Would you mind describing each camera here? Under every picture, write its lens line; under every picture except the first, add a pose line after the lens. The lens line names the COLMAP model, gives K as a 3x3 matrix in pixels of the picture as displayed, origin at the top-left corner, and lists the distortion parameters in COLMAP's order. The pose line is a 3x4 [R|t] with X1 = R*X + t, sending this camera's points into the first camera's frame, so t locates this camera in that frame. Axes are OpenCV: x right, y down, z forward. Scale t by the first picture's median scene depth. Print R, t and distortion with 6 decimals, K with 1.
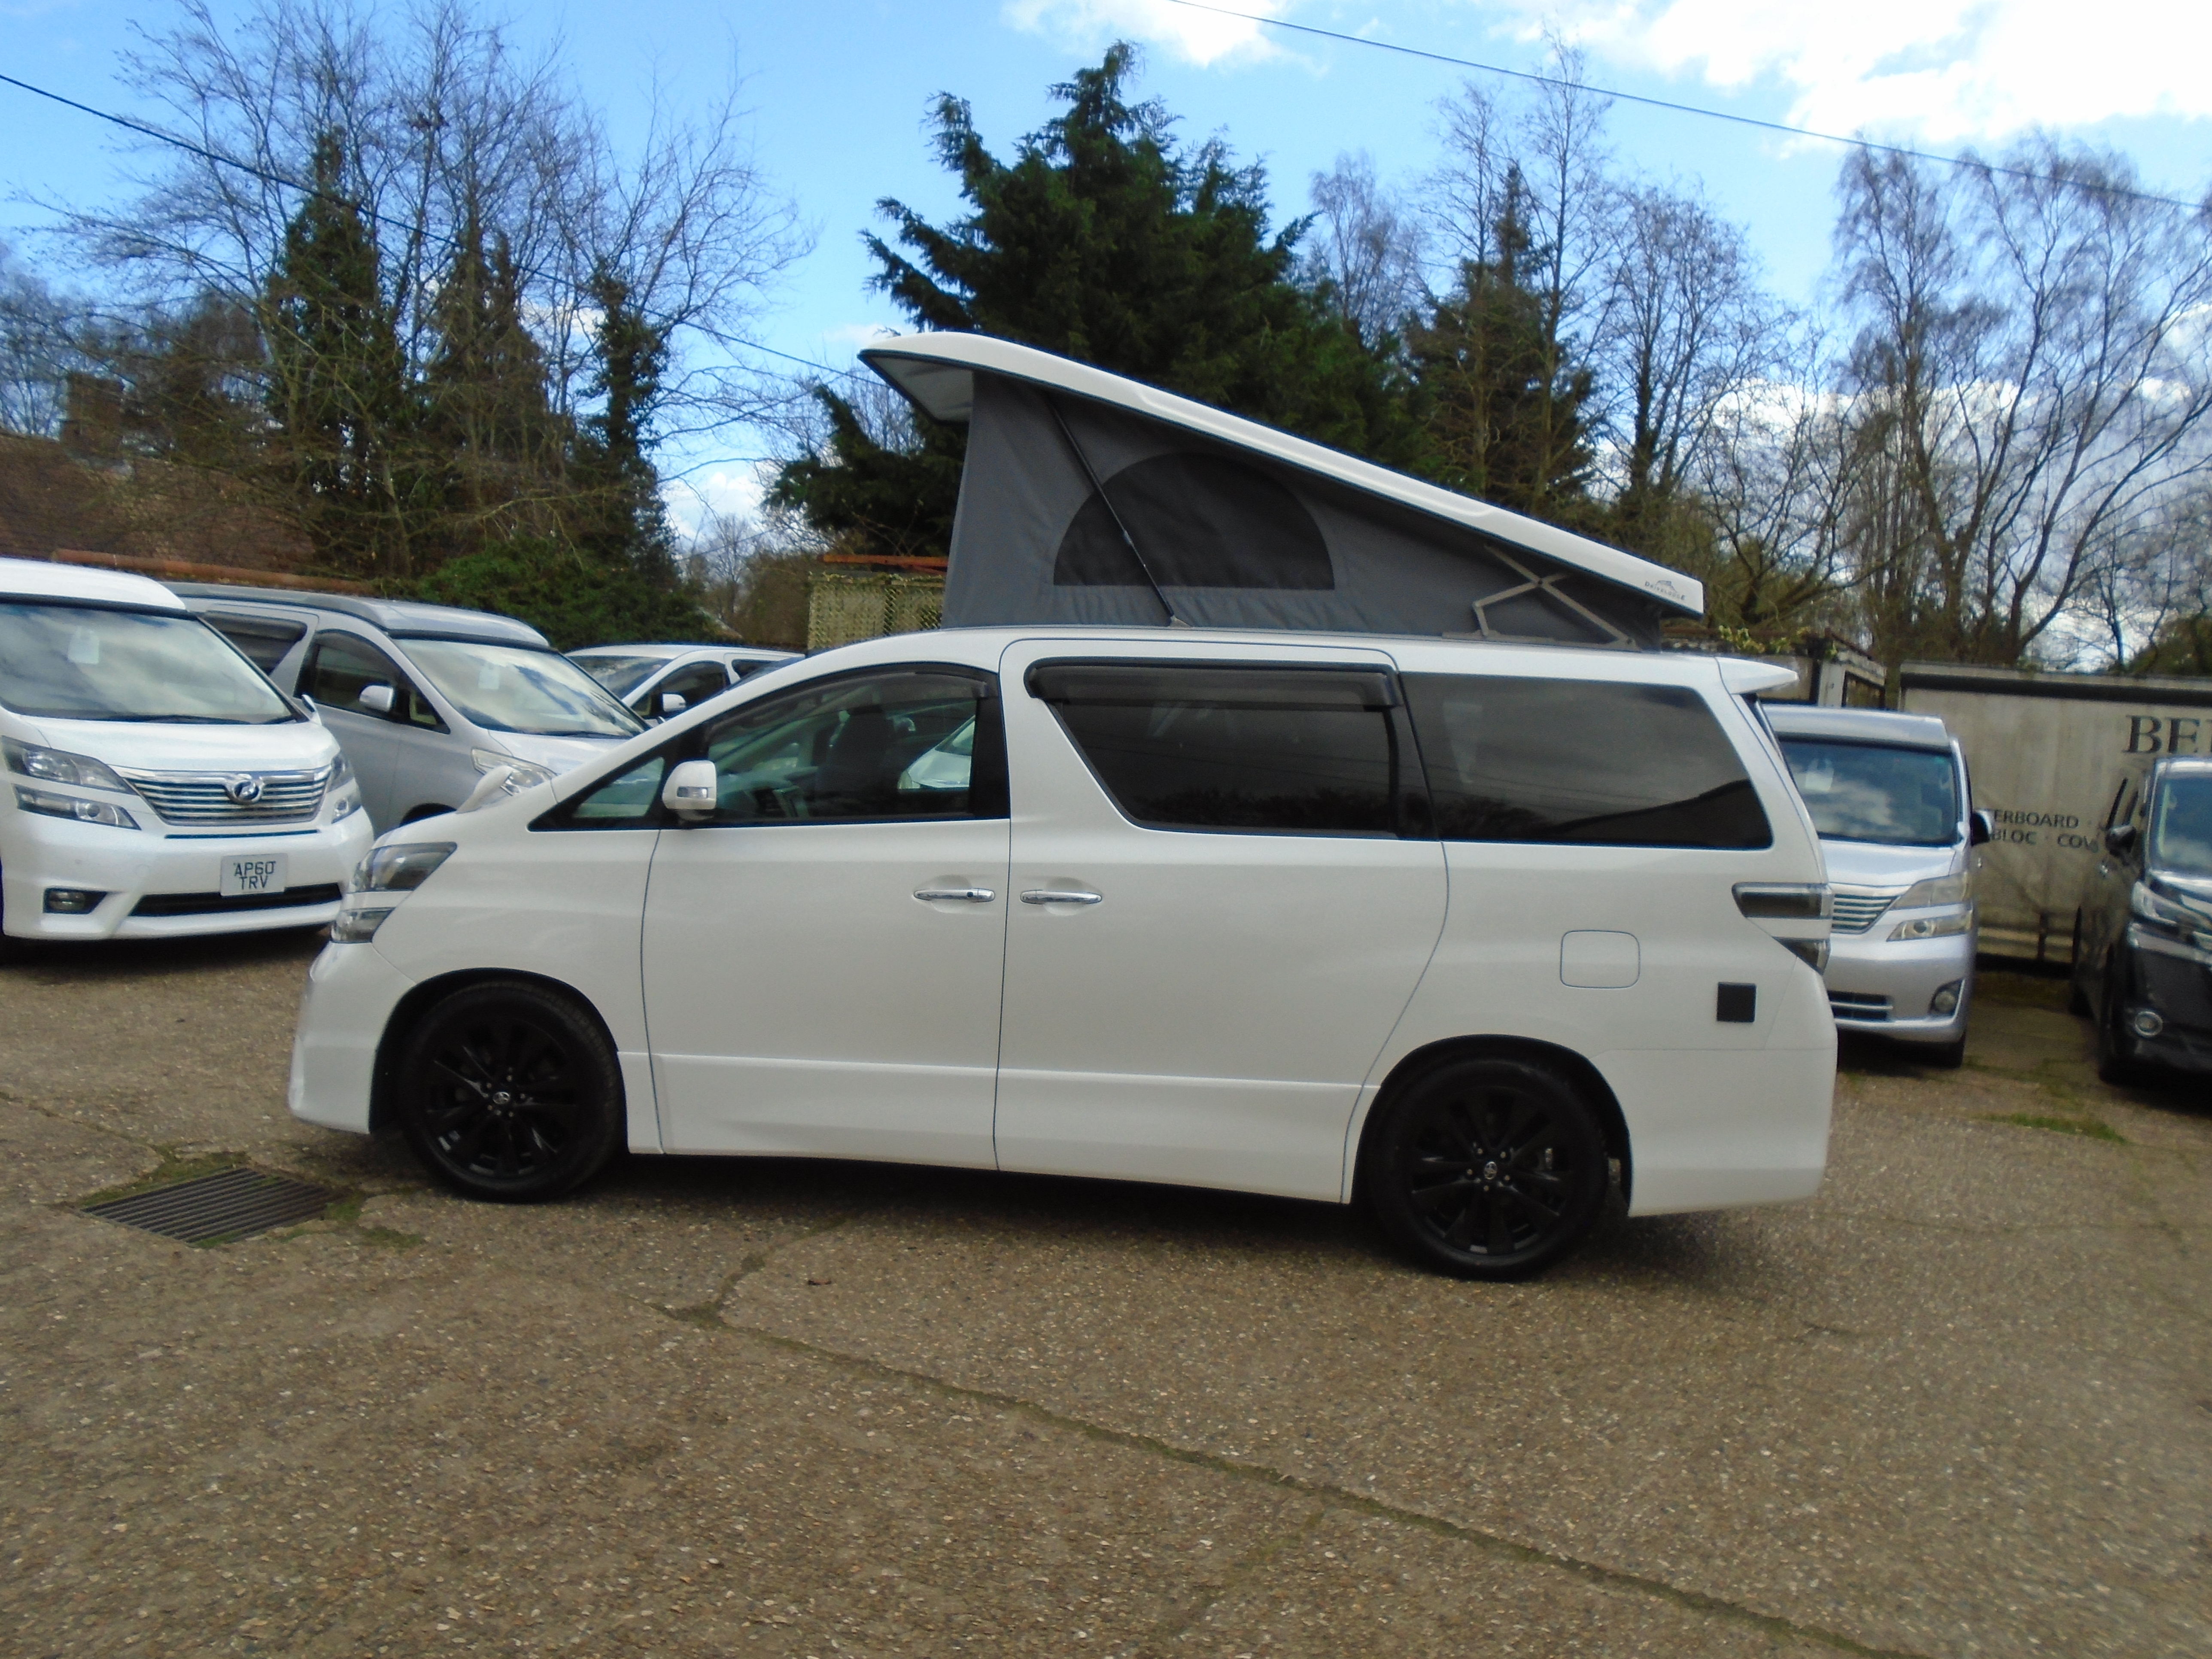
lens RADIAL K [[1629.8, 0, 1106.0], [0, 1629.8, 829.5], [0, 0, 1]] dist [-0.027671, -0.002381]
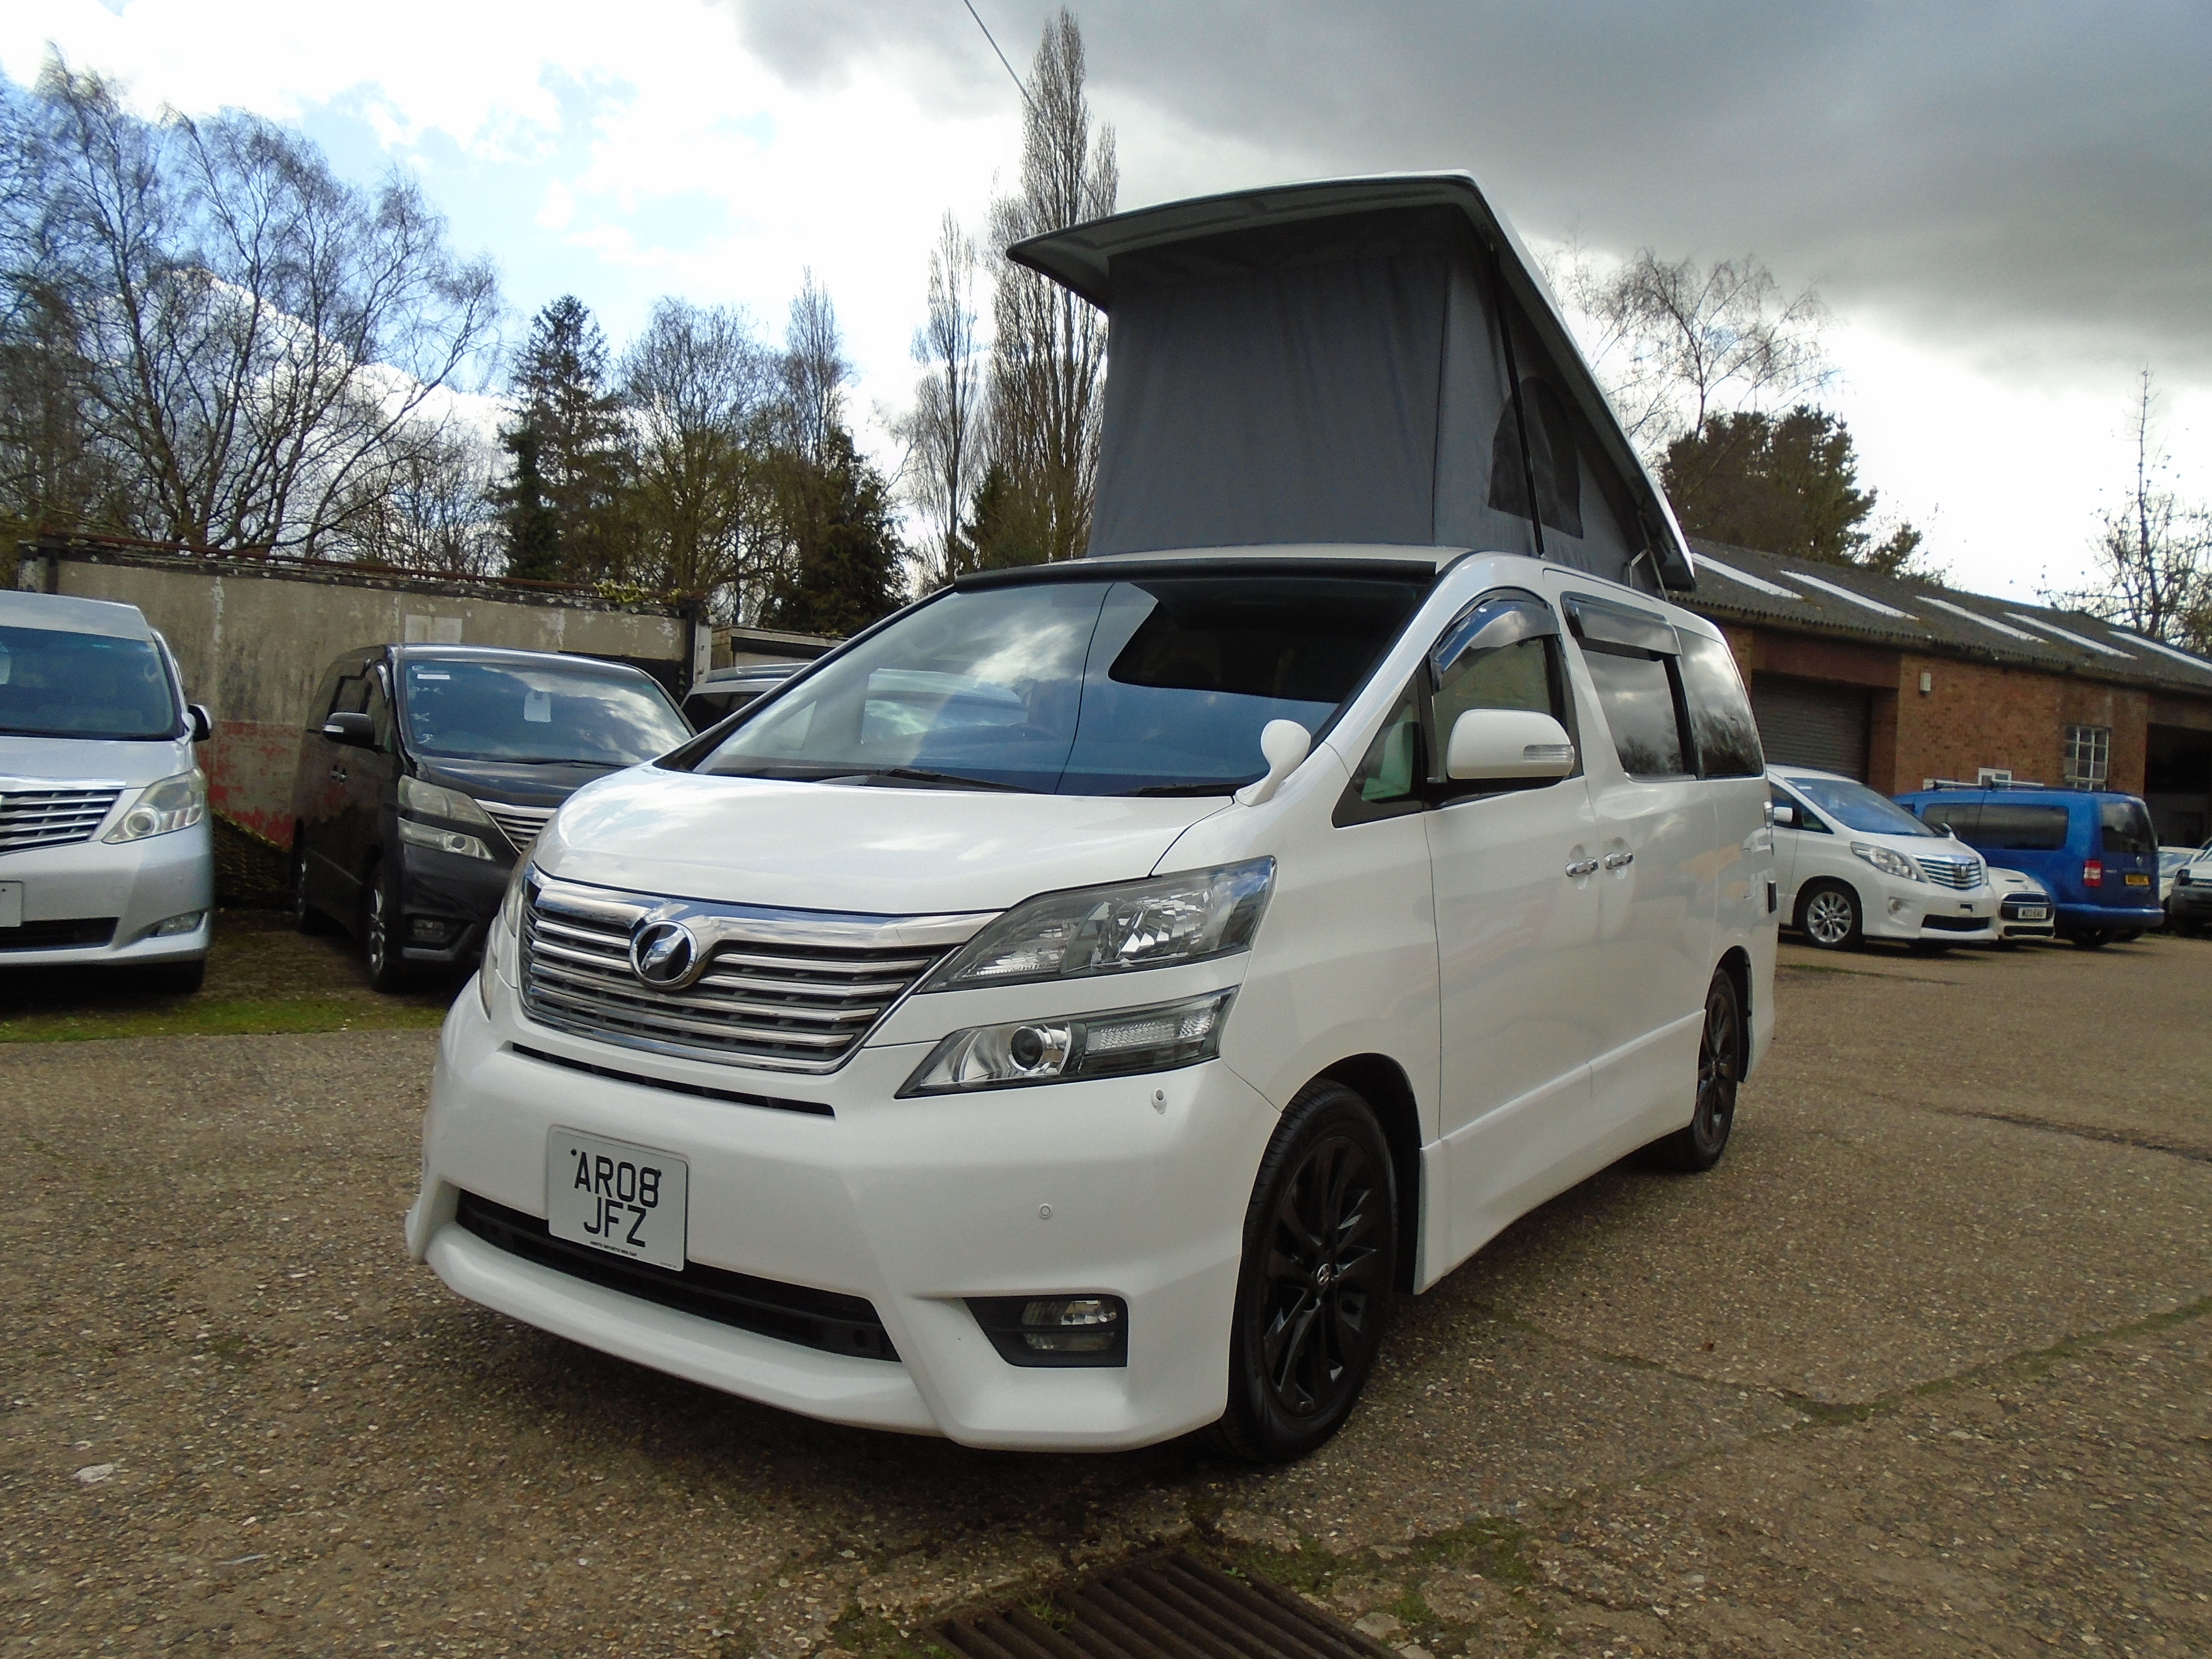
lens RADIAL K [[1663.5, 0, 1106.0], [0, 1663.5, 829.5], [0, 0, 1]] dist [-0.028545, 0.017459]
pose [[0.541402, -0.081168, 0.836837, -0.437773], [0.070163, 0.996219, 0.051235, -0.016485], [-0.837831, 0.030976, 0.545050, 0.348623]]
